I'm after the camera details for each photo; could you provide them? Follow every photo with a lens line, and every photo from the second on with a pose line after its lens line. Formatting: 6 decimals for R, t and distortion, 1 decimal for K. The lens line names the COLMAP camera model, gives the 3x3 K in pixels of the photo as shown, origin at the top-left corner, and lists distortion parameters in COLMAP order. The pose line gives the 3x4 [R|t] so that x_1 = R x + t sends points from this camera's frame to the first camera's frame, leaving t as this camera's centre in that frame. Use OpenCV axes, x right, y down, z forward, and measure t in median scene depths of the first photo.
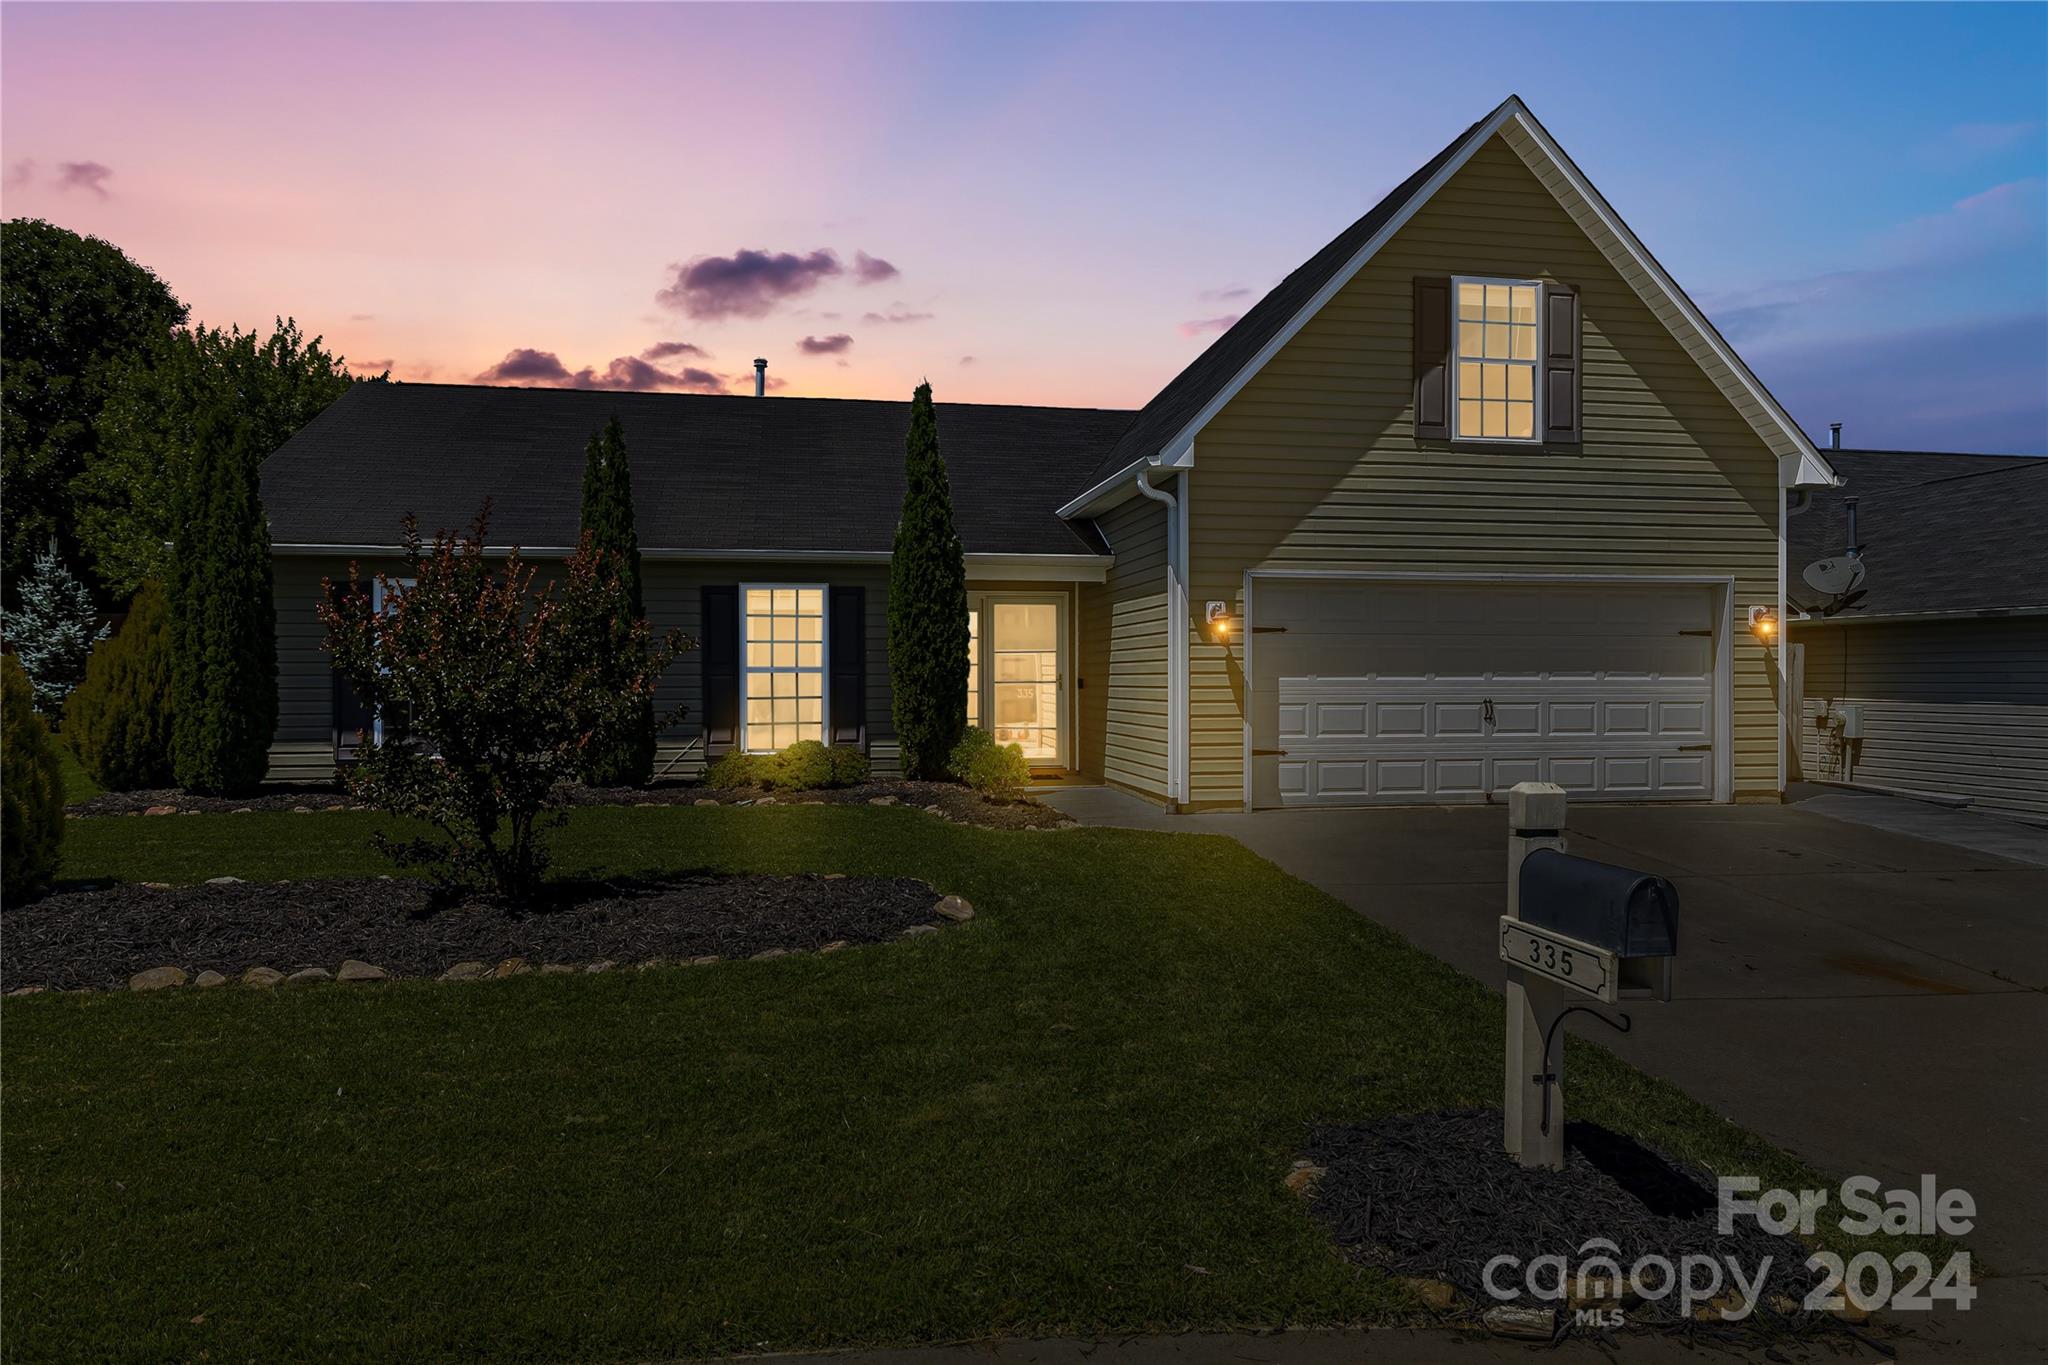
lens RADIAL K [[1276.6, 0, 1030.3], [0, 1276.6, 681.8], [0, 0, 1]] dist [-0.001114, 0.000235]
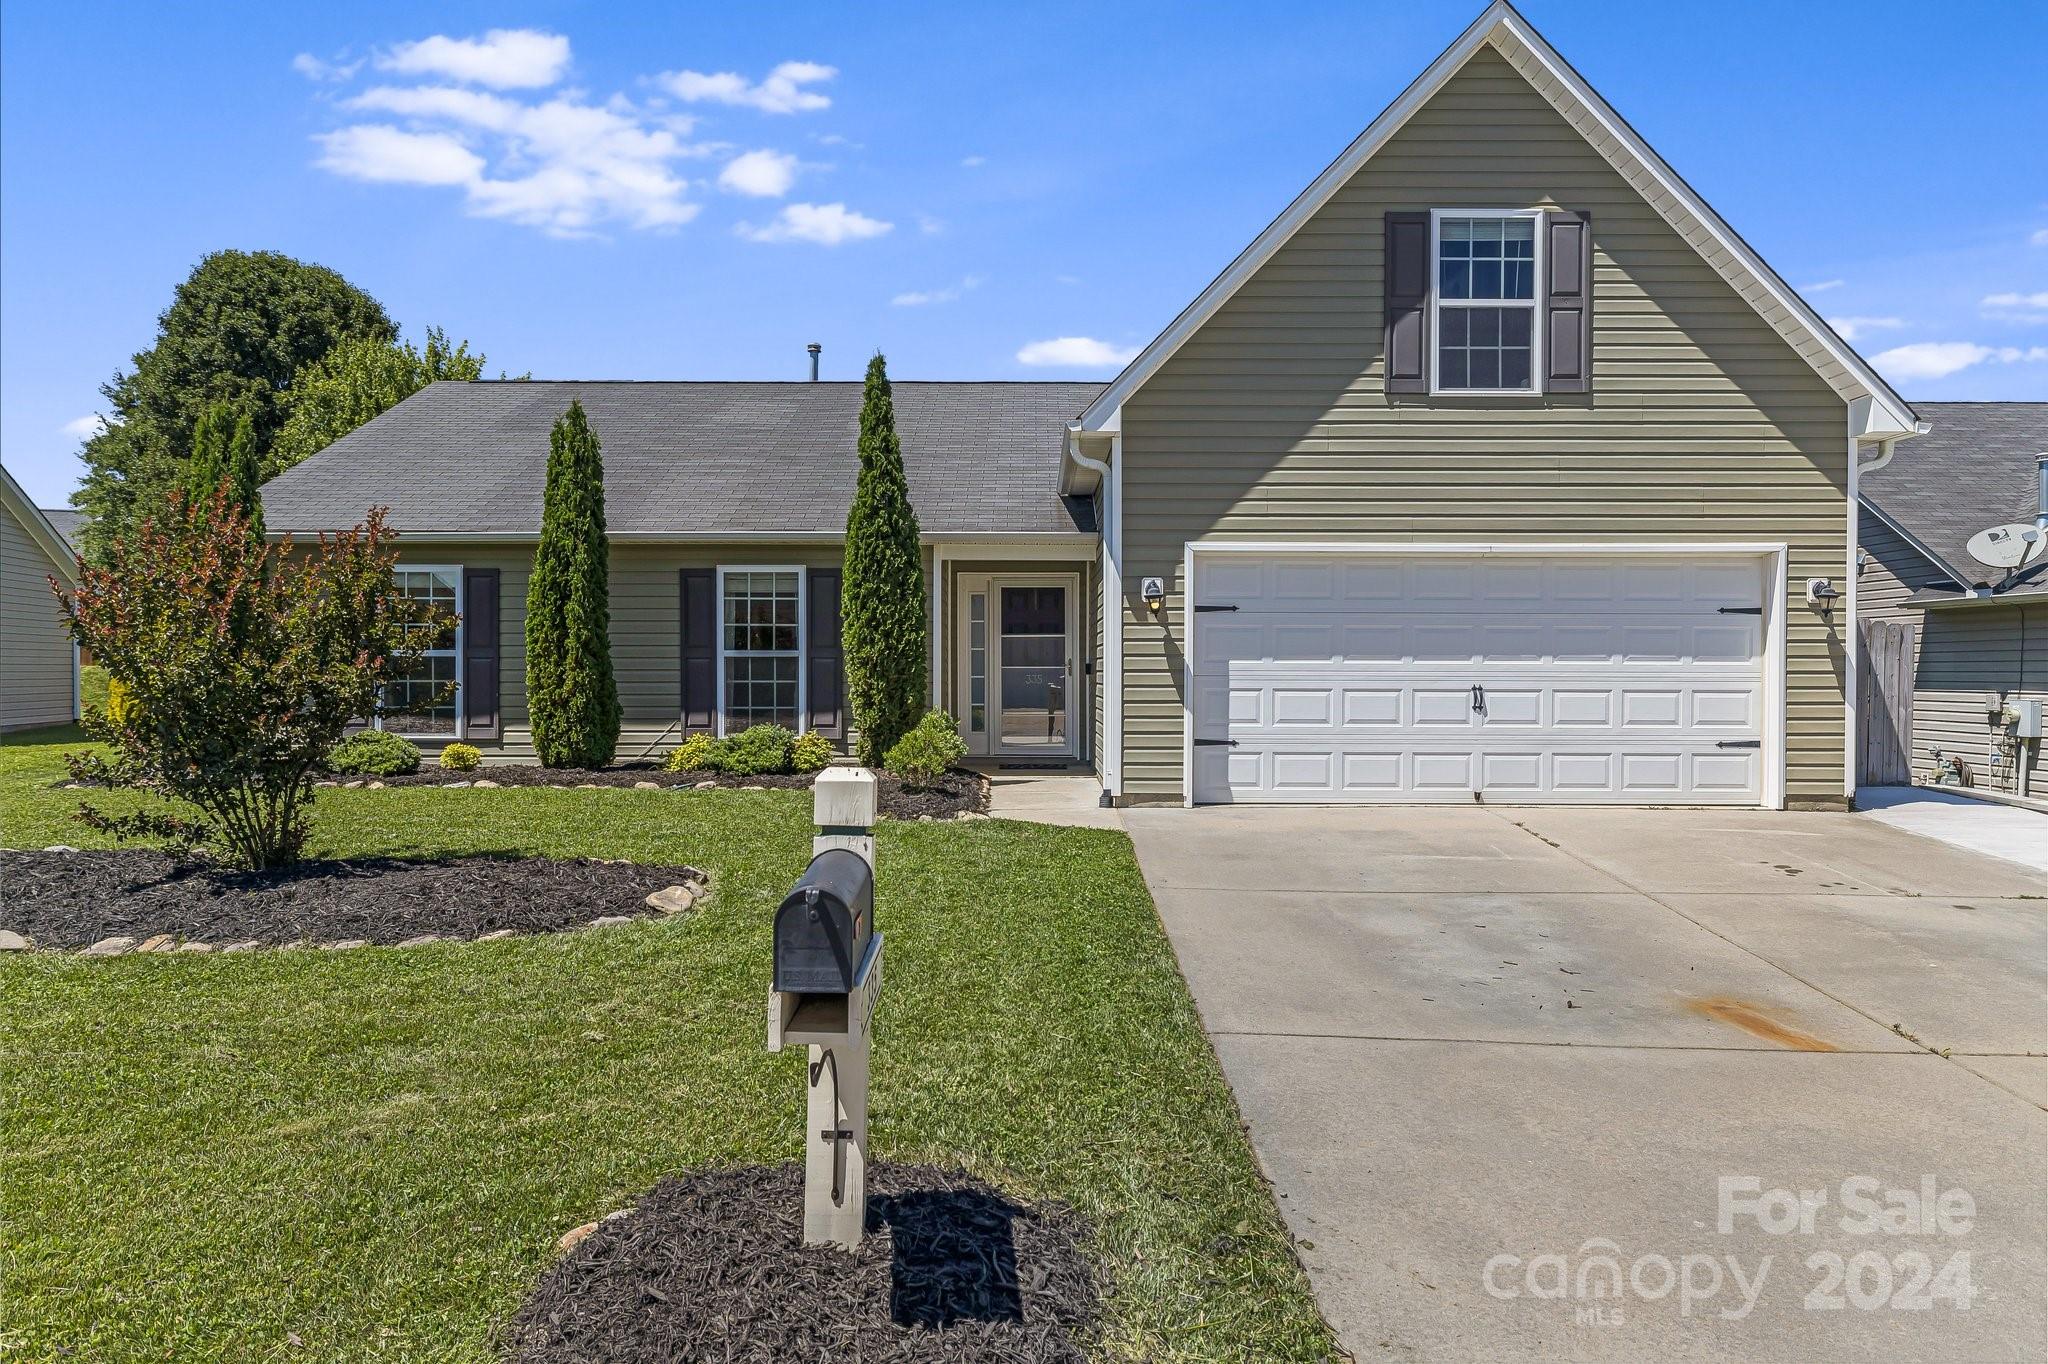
lens RADIAL K [[1276.6, 0, 1019.7], [0, 1276.6, 682.0], [0, 0, 1]] dist [-0.001114, 0.000235]
pose [[0.984413, 0.005007, -0.175801, 0.198032], [-0.003844, 0.999968, 0.006958, 0.005879], [0.175830, -0.006174, 0.984401, 0.070147]]
